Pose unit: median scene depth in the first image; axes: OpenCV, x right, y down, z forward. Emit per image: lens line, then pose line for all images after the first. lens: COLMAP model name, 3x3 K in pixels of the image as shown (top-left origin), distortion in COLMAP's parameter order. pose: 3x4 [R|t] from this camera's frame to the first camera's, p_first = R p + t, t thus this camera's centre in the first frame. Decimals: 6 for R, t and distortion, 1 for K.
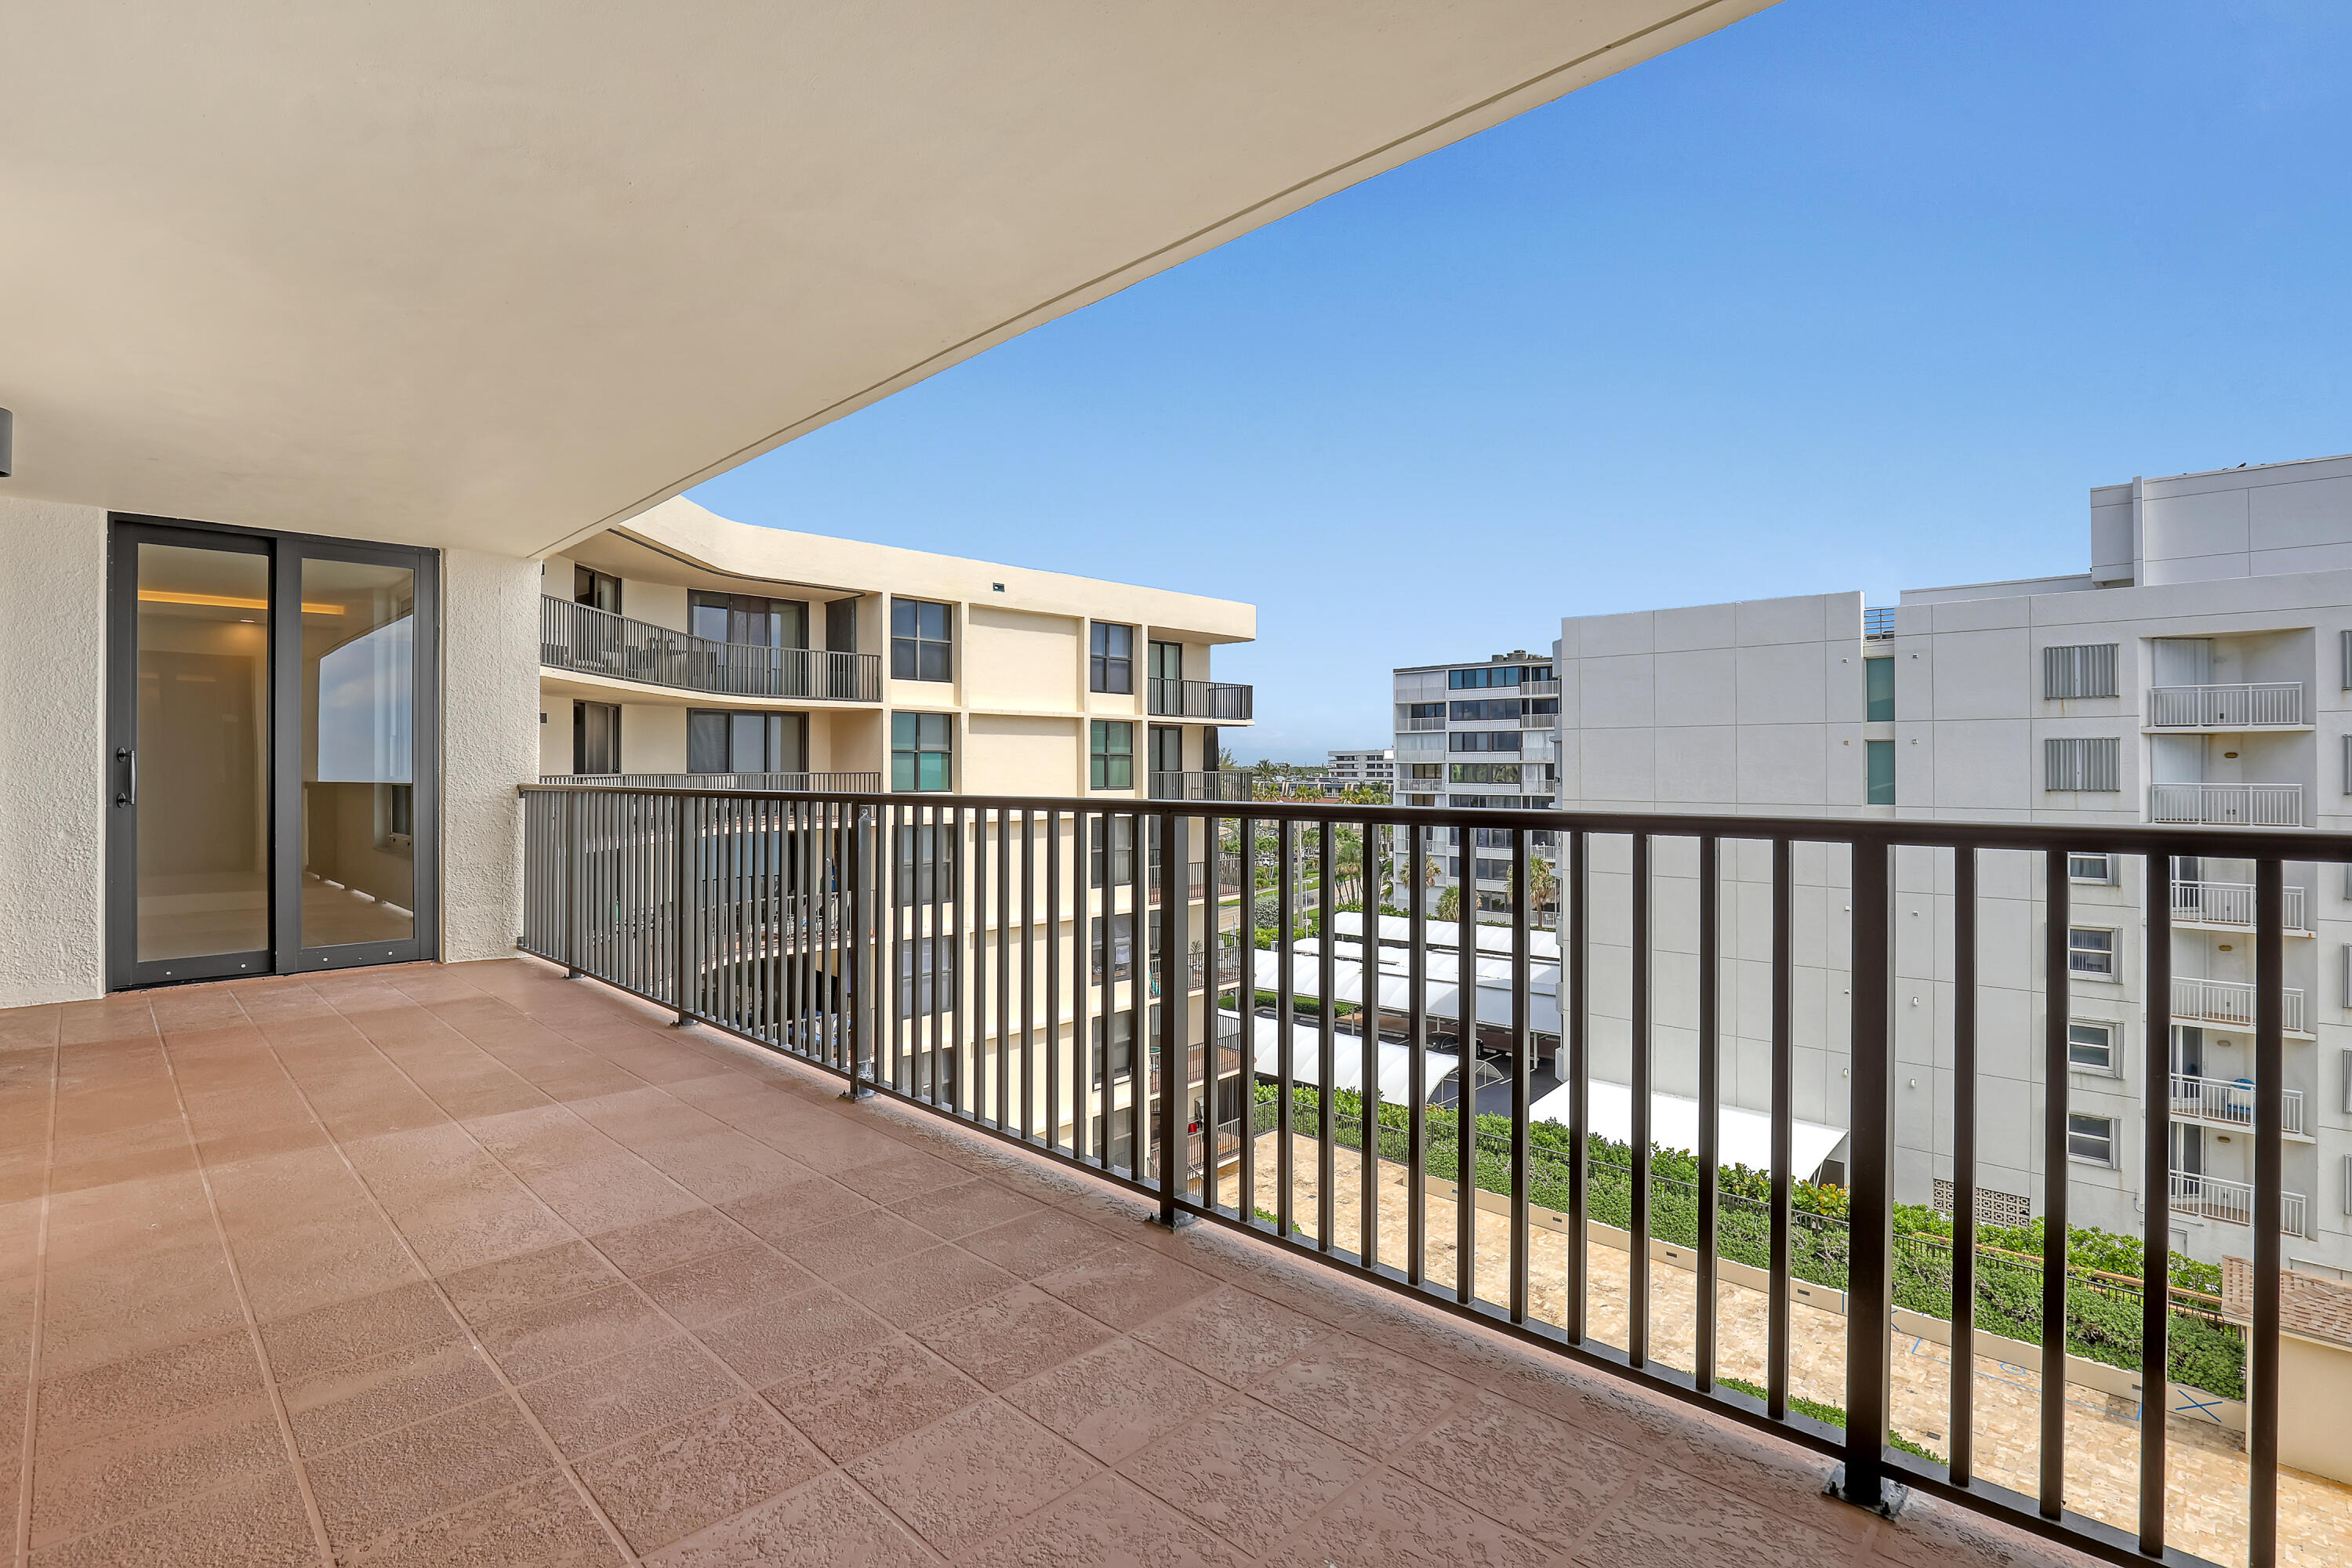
lens RADIAL K [[1101.3, 0, 1176.0], [0, 1101.3, 784.0], [0, 0, 1]] dist [-0.021387, 0.000730]
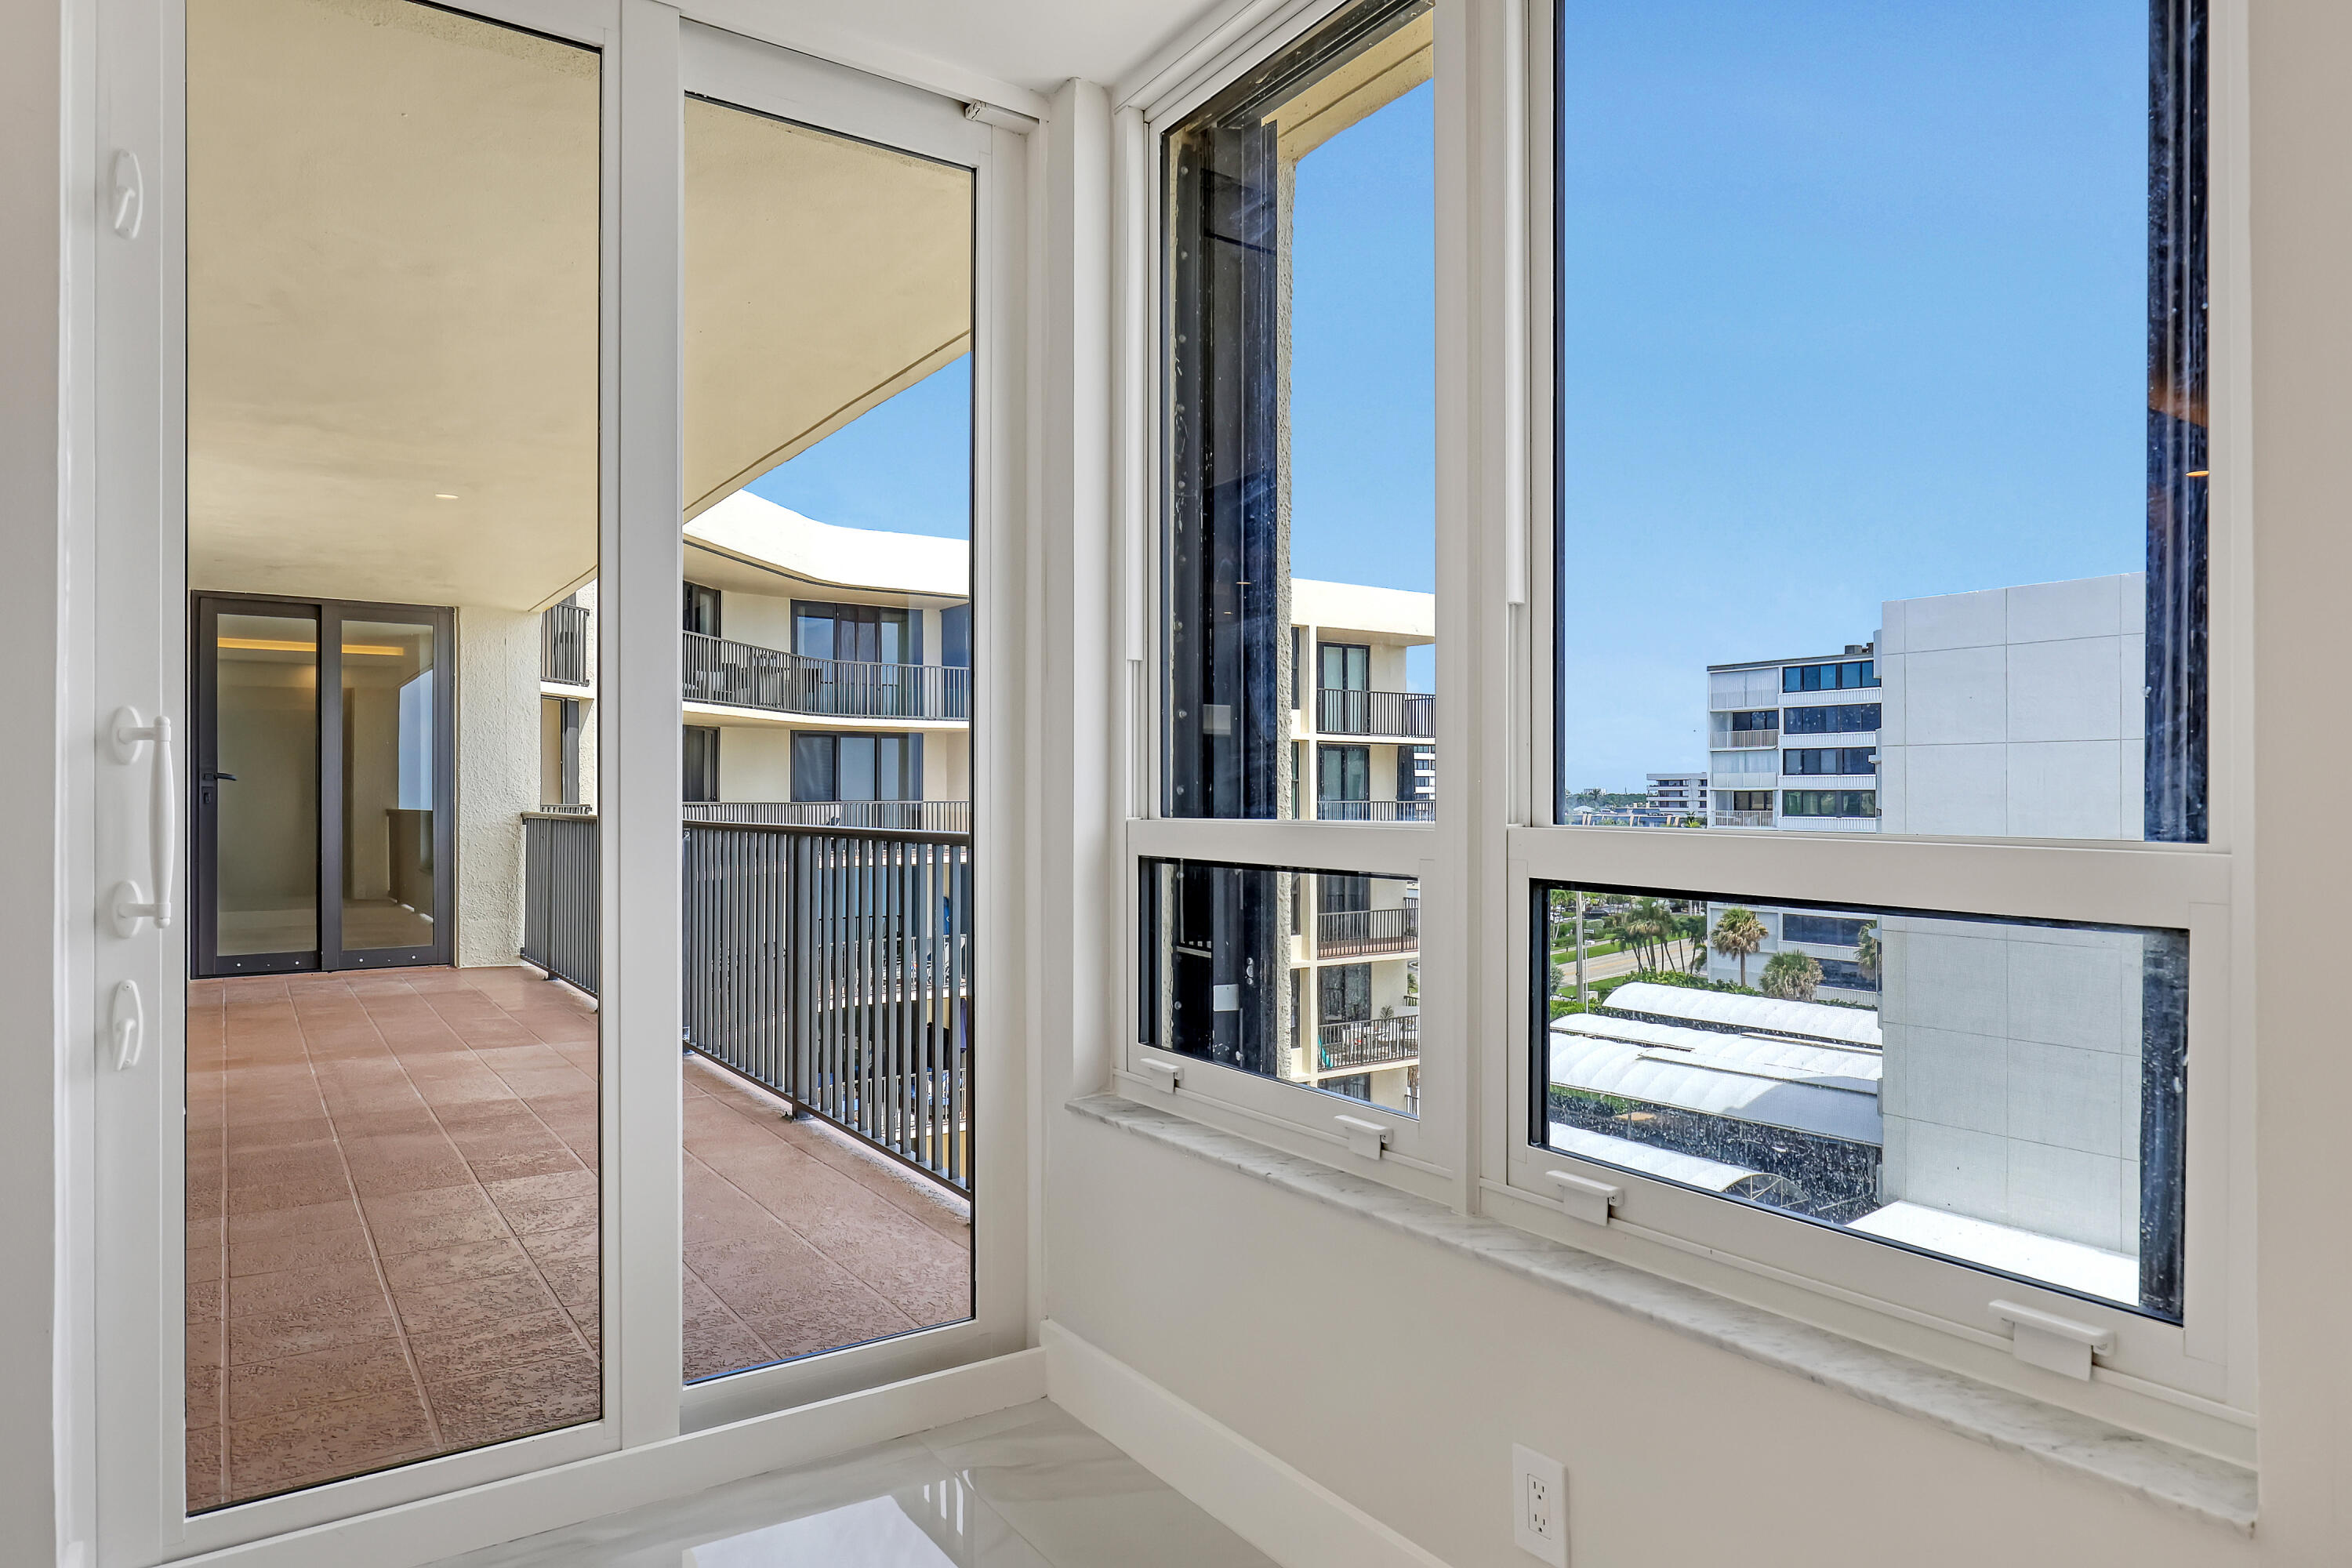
lens RADIAL K [[1400.9, 0, 1178.9], [0, 1400.9, 843.4], [0, 0, 1]] dist [0.003929, -0.000702]
pose [[0.980445, 0.008275, -0.196620, 0.099208], [-0.004378, 0.999785, 0.020246, -0.000138], [0.196745, -0.018989, 0.980271, -0.081796]]
